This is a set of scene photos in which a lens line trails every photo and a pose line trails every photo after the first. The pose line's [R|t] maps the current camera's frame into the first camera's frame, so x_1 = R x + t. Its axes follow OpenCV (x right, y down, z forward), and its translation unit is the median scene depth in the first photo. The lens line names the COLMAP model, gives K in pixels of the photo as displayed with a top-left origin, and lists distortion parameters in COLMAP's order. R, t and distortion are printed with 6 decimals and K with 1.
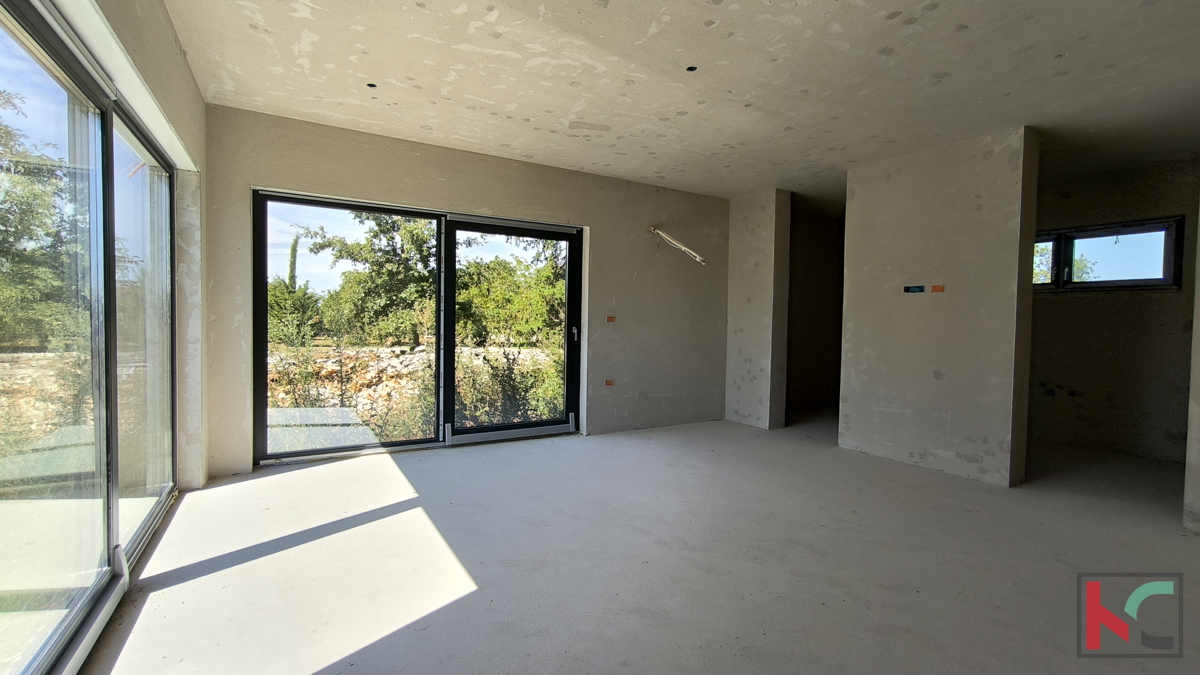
lens RADIAL K [[519.7, 0, 599.0], [0, 519.7, 332.7], [0, 0, 1]] dist [-0.001158, -0.000053]
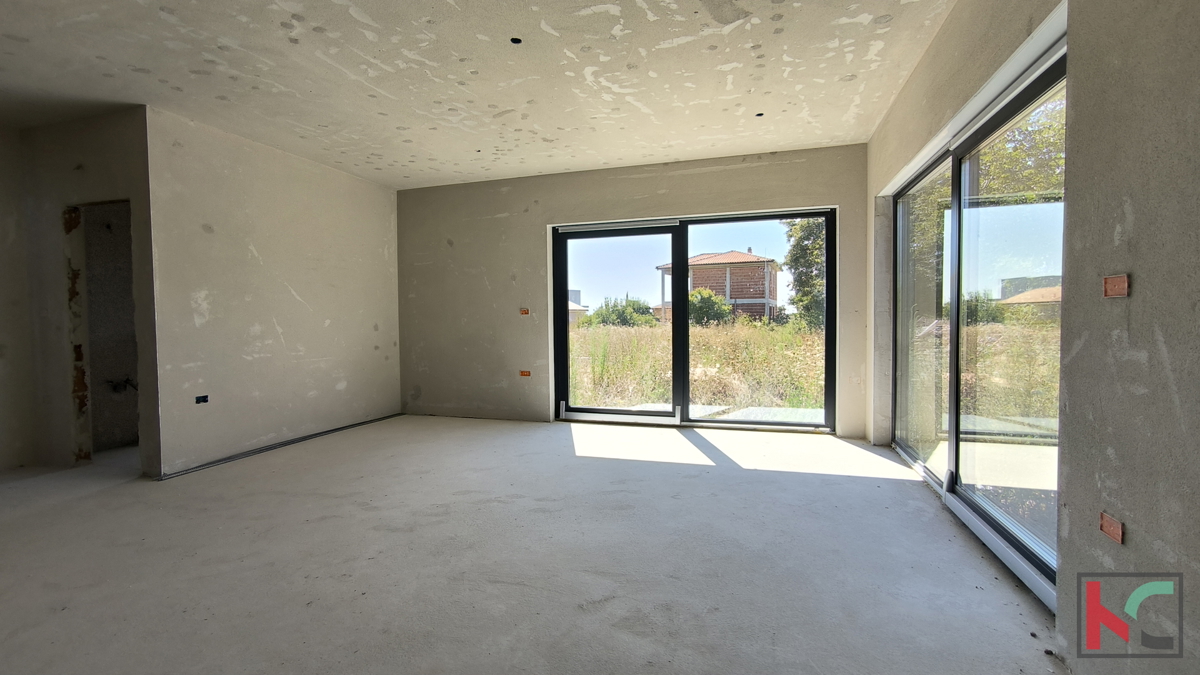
lens RADIAL K [[519.7, 0, 599.9], [0, 519.7, 333.7], [0, 0, 1]] dist [-0.001158, -0.000053]
pose [[-0.748241, 0.009850, -0.663353, 0.721792], [-0.022857, 0.998913, 0.040615, -0.013897], [0.663033, 0.045552, -0.747203, 1.892901]]
